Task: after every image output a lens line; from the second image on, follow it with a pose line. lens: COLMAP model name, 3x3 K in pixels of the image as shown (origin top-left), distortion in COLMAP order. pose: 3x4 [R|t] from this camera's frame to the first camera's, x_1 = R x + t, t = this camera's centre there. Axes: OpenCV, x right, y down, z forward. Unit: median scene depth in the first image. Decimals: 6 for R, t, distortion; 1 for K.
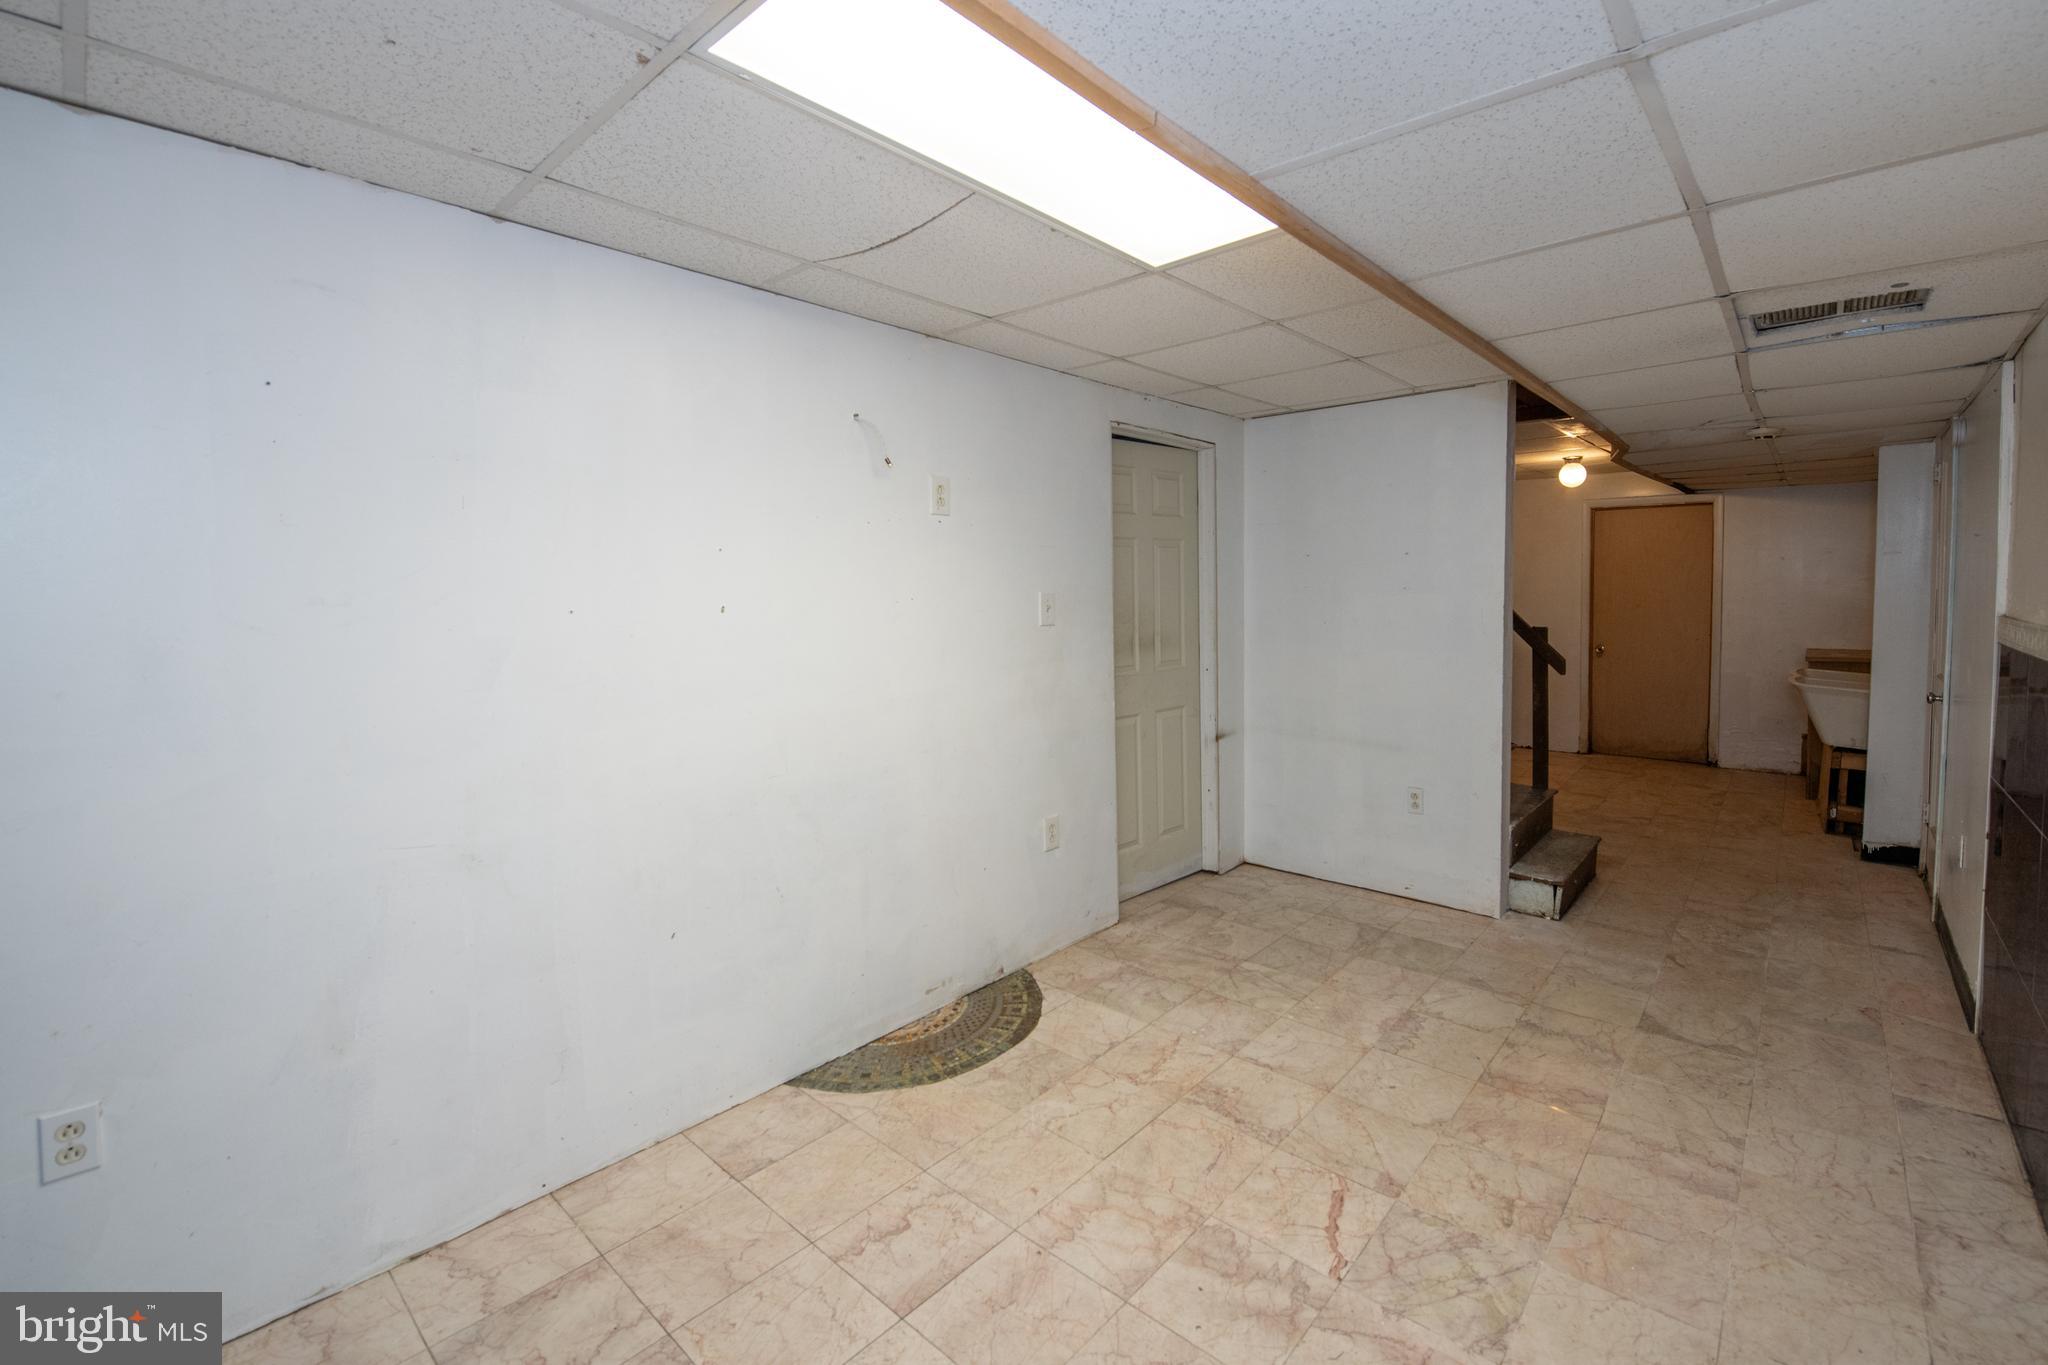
lens RADIAL K [[876.9, 0, 1098.5], [0, 876.9, 637.2], [0, 0, 1]] dist [-0.017496, -0.000844]
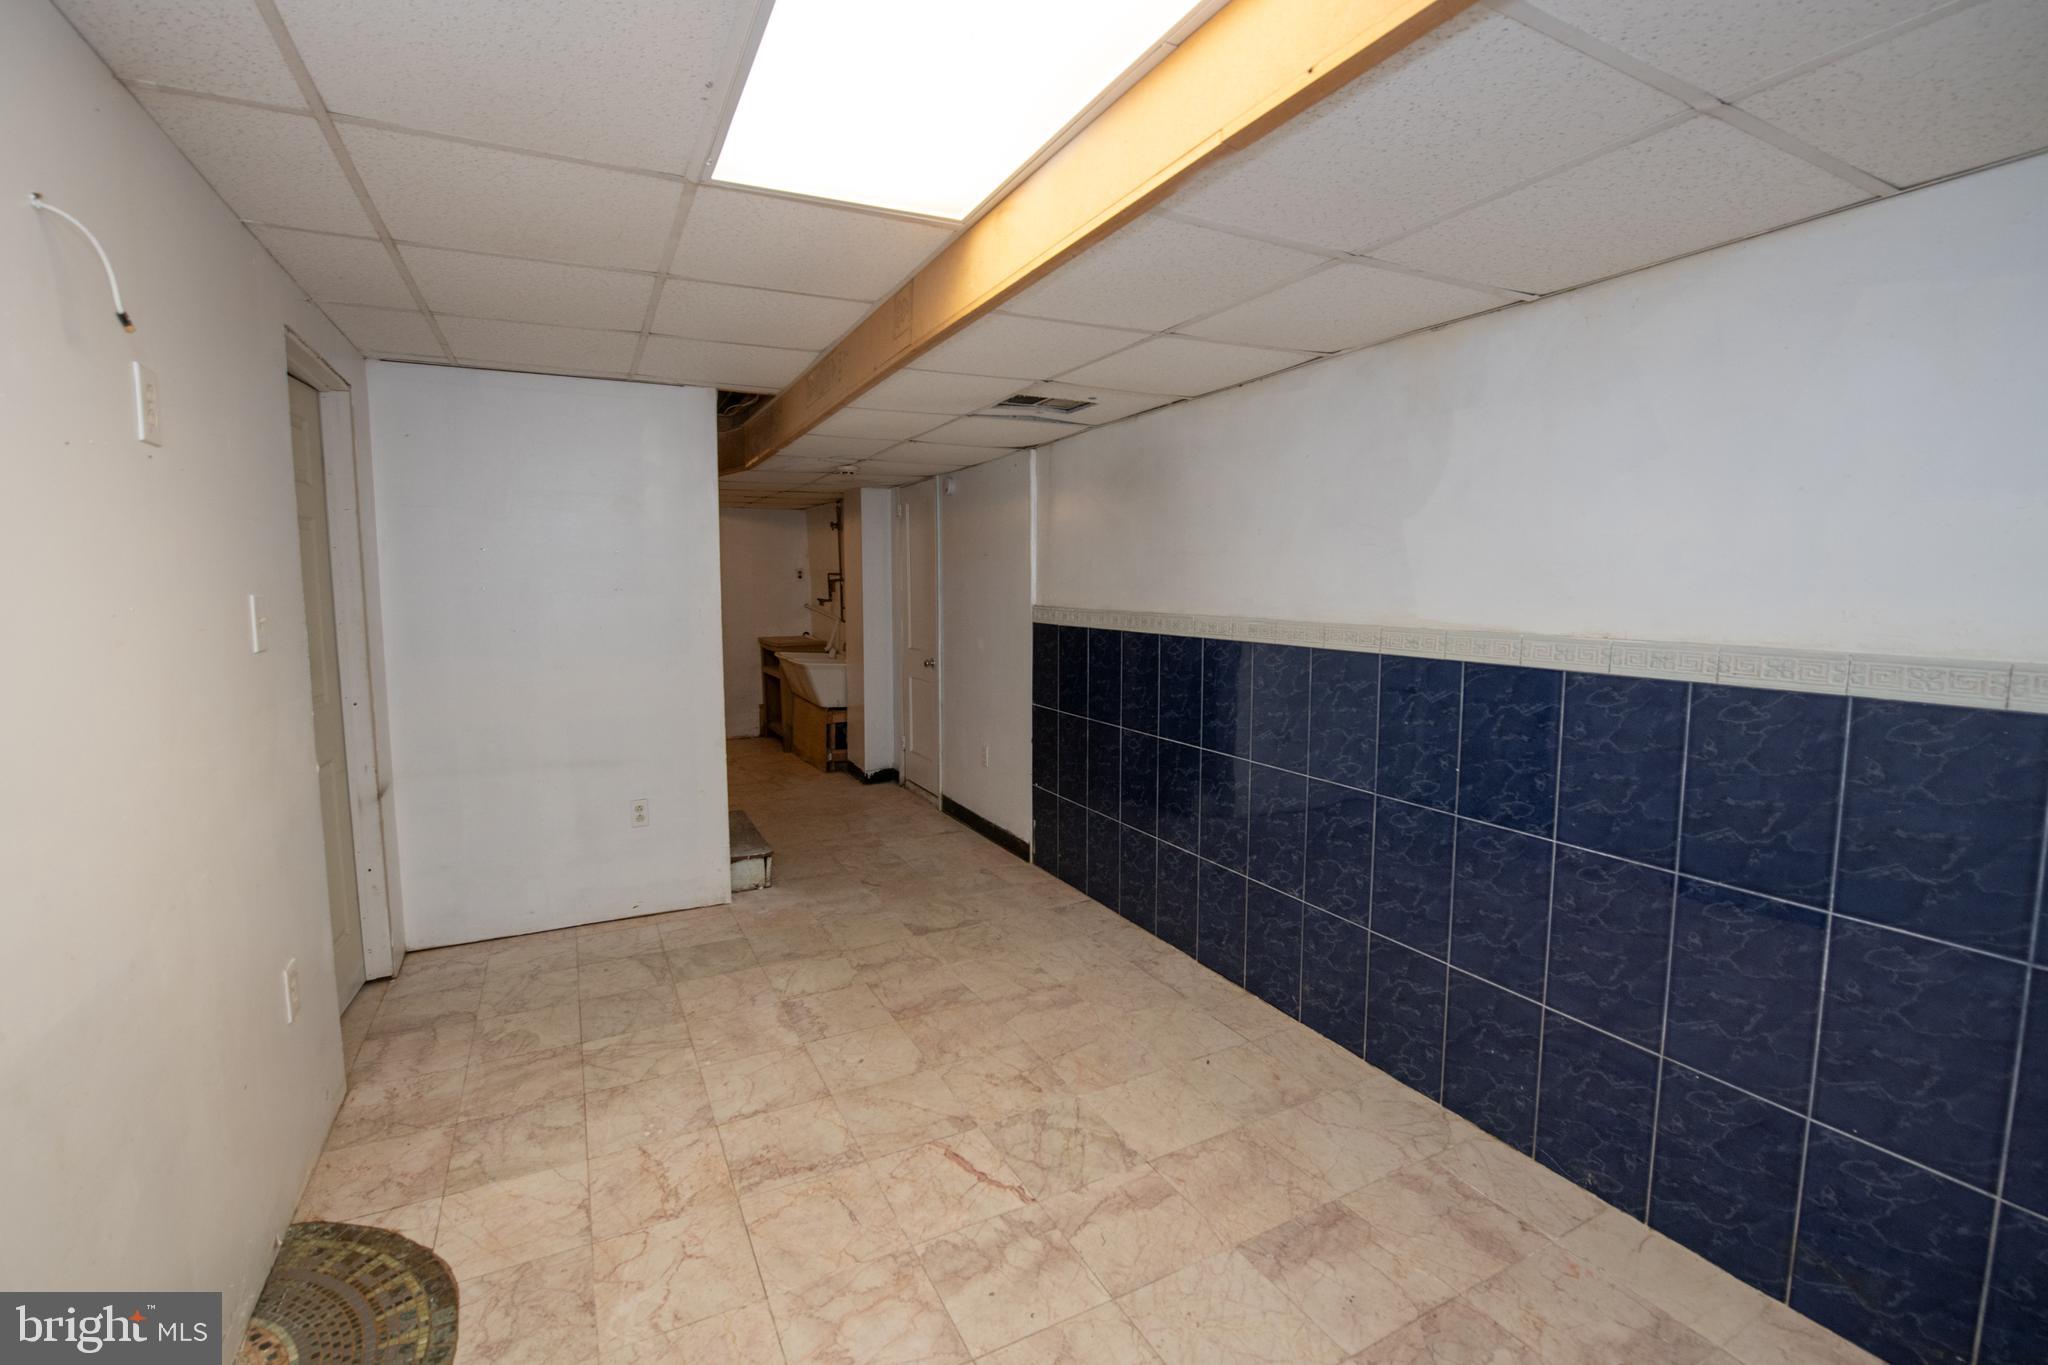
lens RADIAL K [[862.6, 0, 995.9], [0, 862.6, 667.5], [0, 0, 1]] dist [-0.012582, -0.003851]
pose [[0.410000, -0.080986, 0.908483, -0.439877], [0.051959, 0.996507, 0.065383, -0.017364], [-0.910604, 0.020397, 0.412776, 0.355556]]
